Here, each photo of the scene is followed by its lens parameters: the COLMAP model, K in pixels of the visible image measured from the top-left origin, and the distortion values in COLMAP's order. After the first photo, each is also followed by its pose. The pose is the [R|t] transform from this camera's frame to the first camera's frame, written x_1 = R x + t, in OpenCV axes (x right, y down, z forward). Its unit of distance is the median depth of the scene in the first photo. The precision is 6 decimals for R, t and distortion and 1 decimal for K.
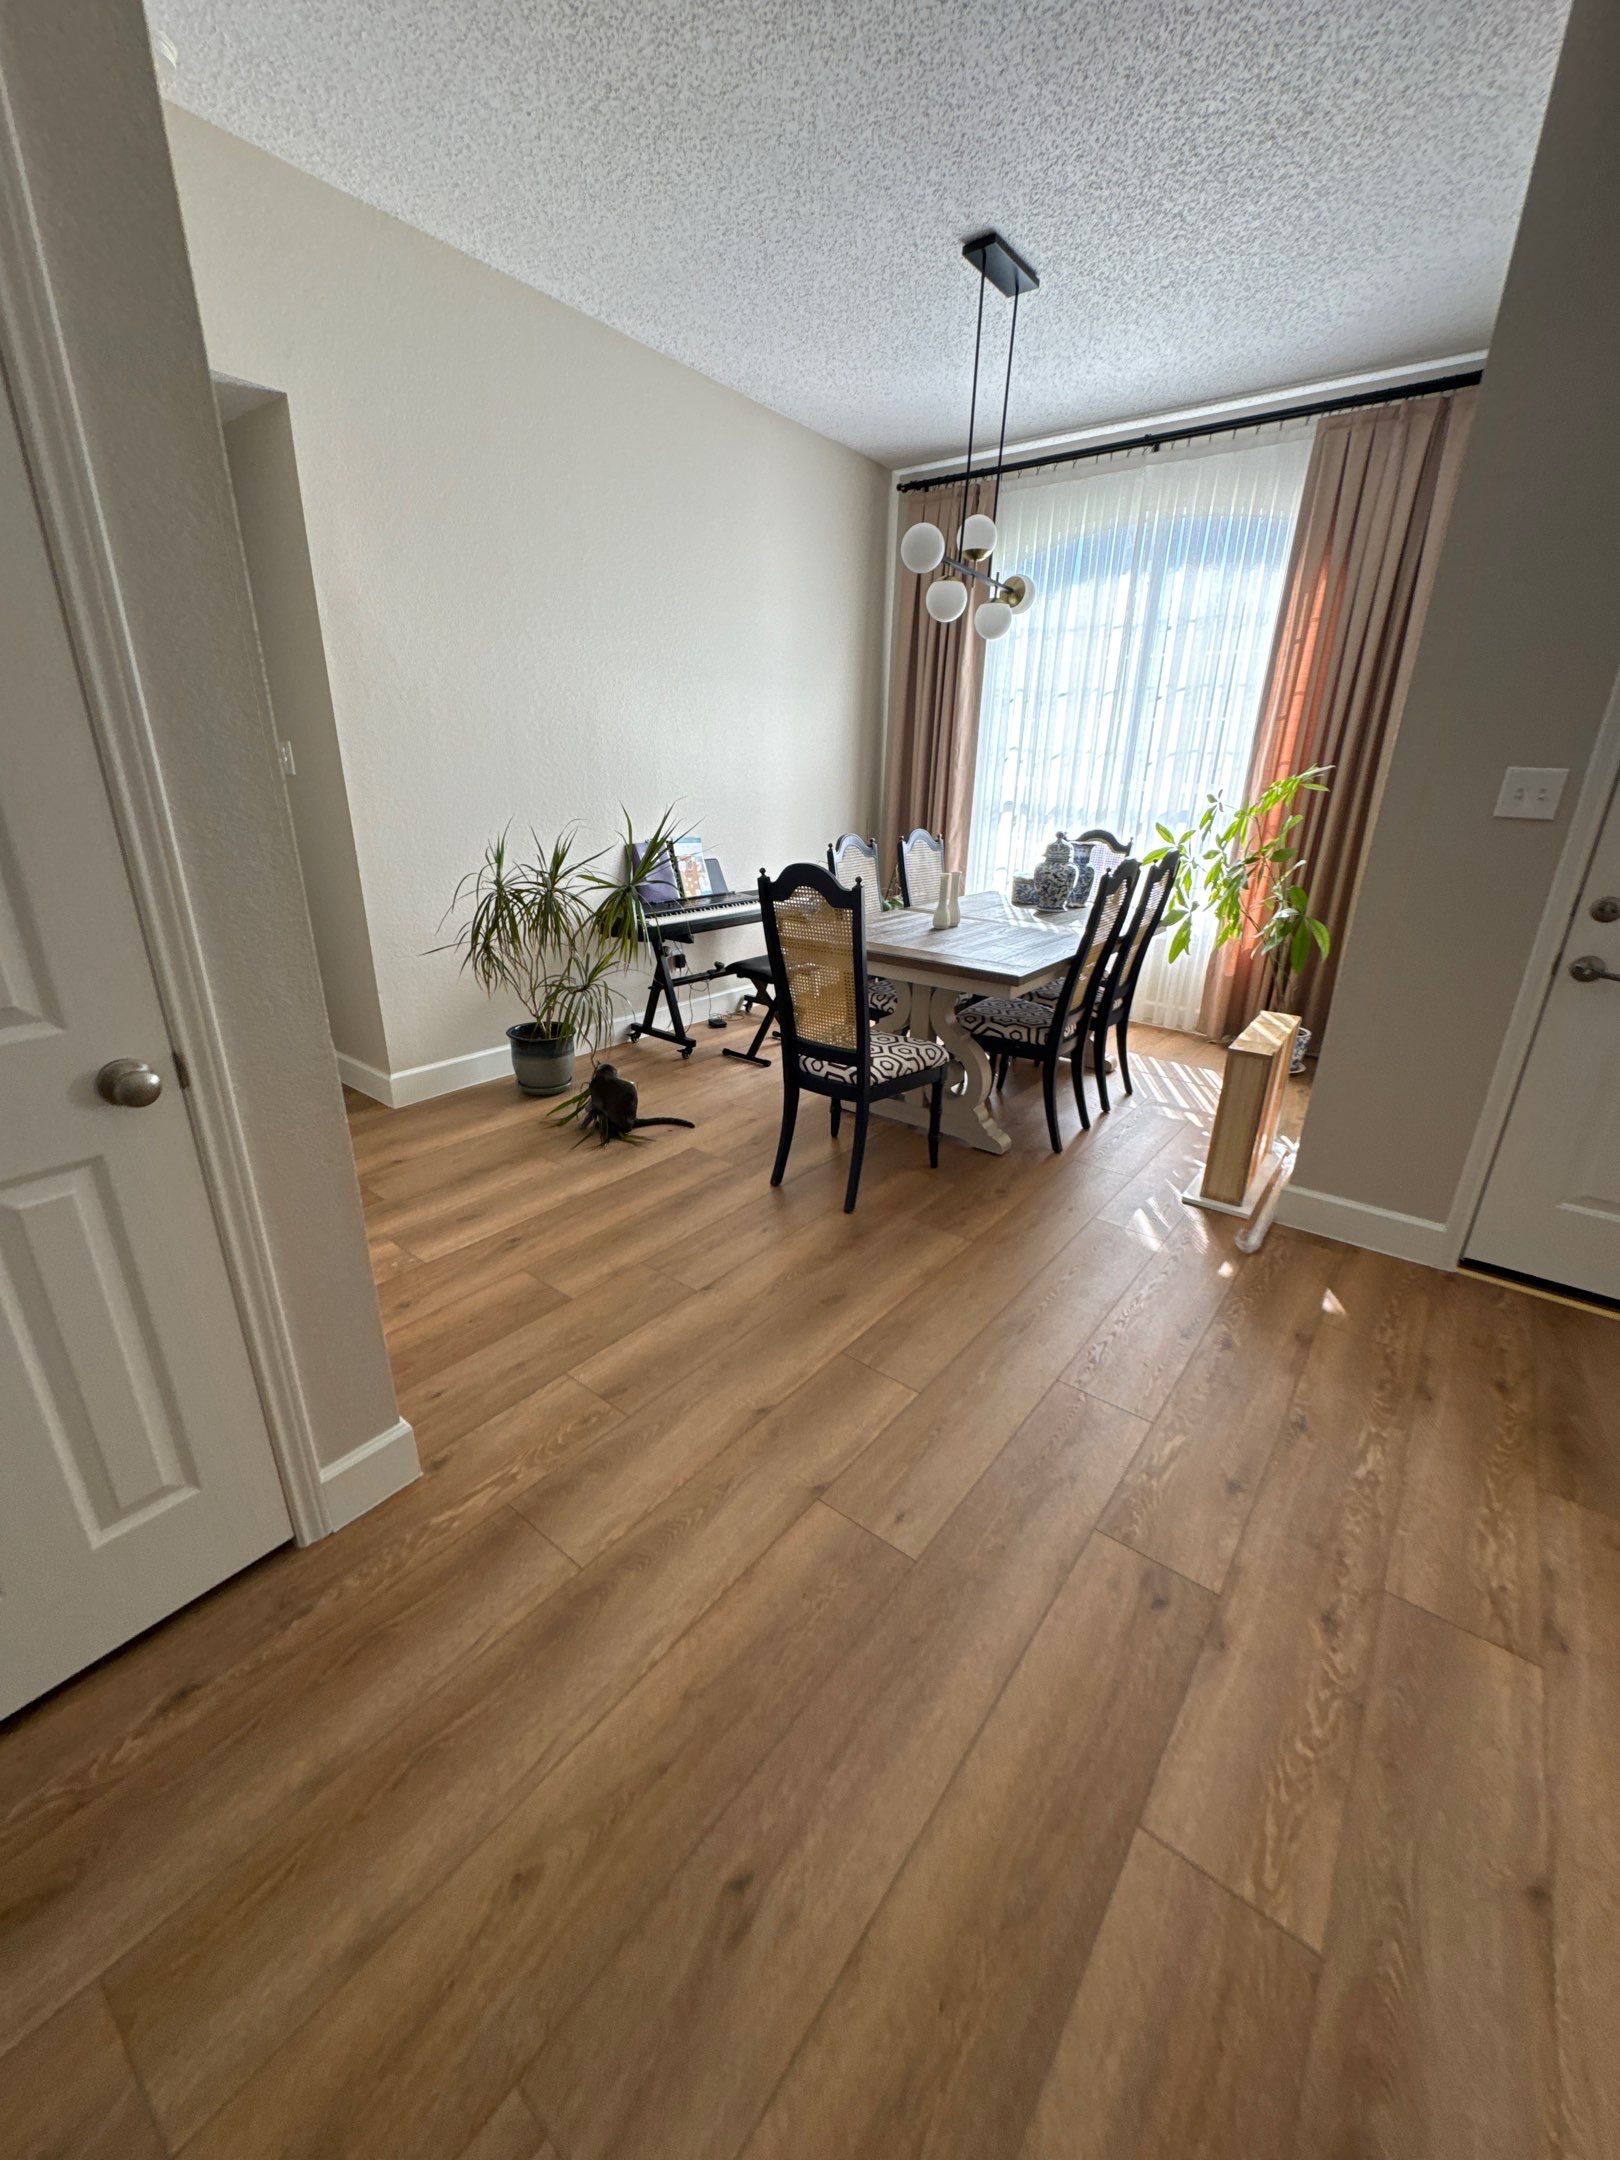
lens RADIAL K [[861.0, 0, 818.8], [0, 861.0, 1077.7], [0, 0, 1]] dist [0.015991, -0.005889]
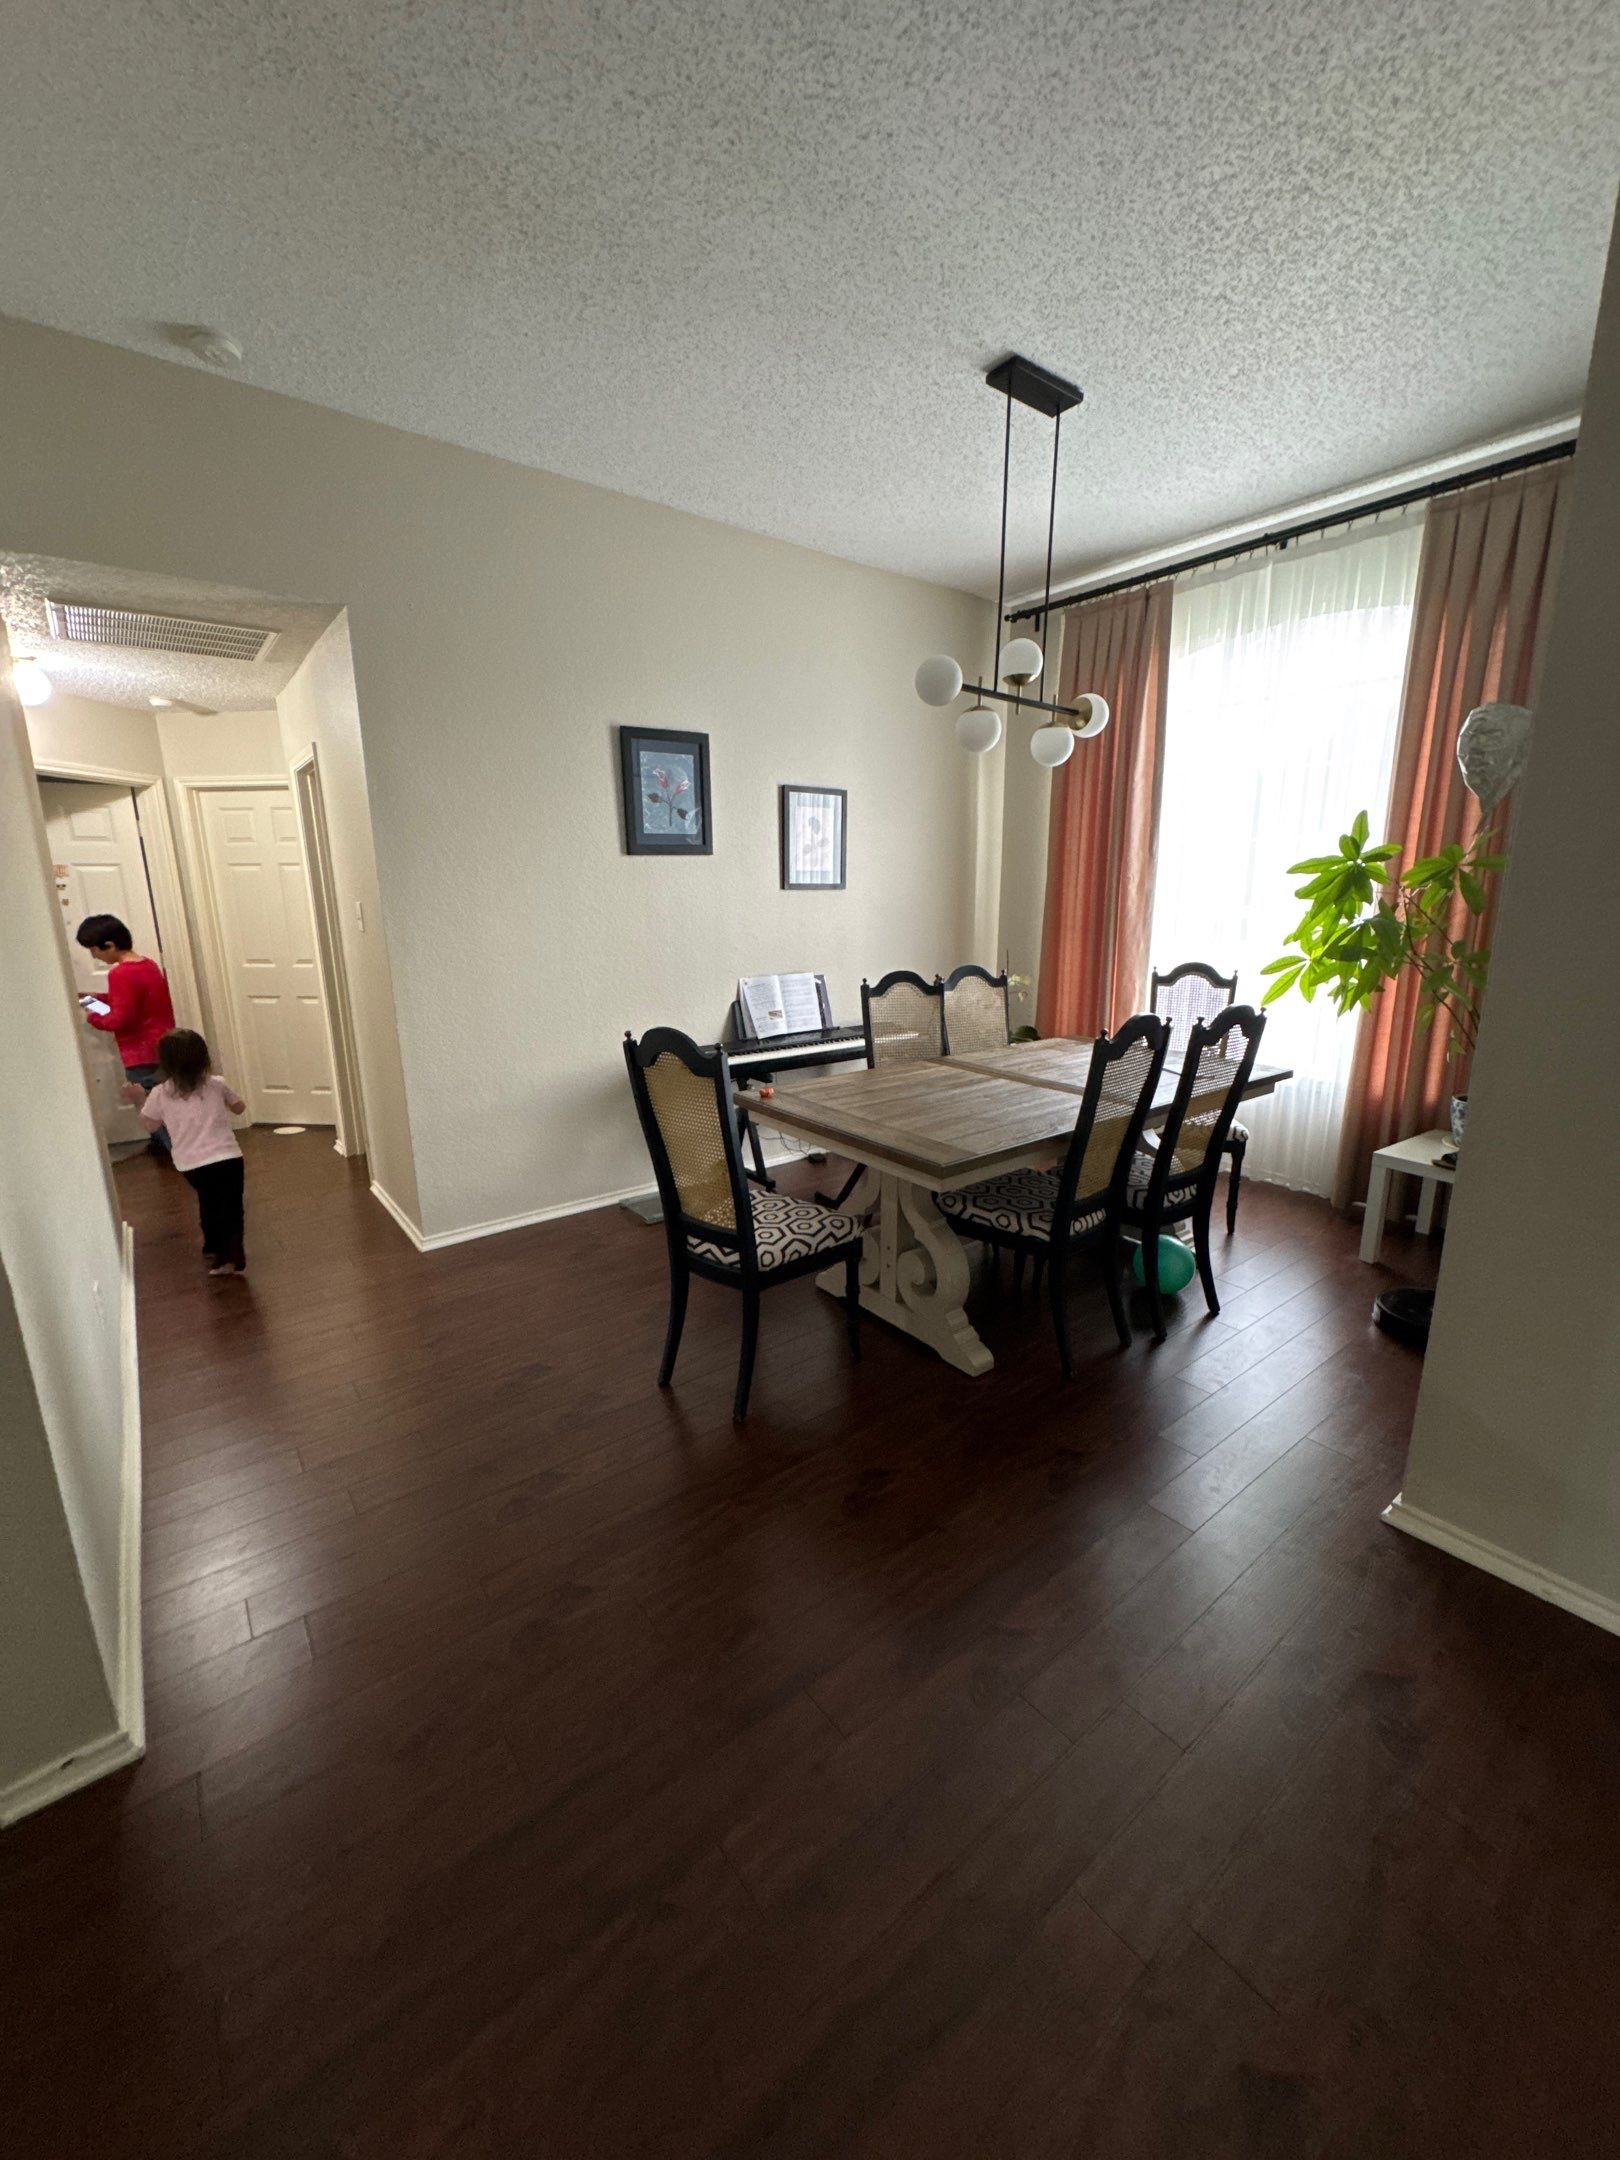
lens RADIAL K [[868.6, 0, 811.8], [0, 868.6, 1085.9], [0, 0, 1]] dist [-0.003573, 0.000573]
pose [[0.965788, 0.023696, -0.258247, 0.285270], [-0.056448, 0.991148, -0.120162, -0.076751], [0.253113, 0.130629, 0.958577, 0.173973]]
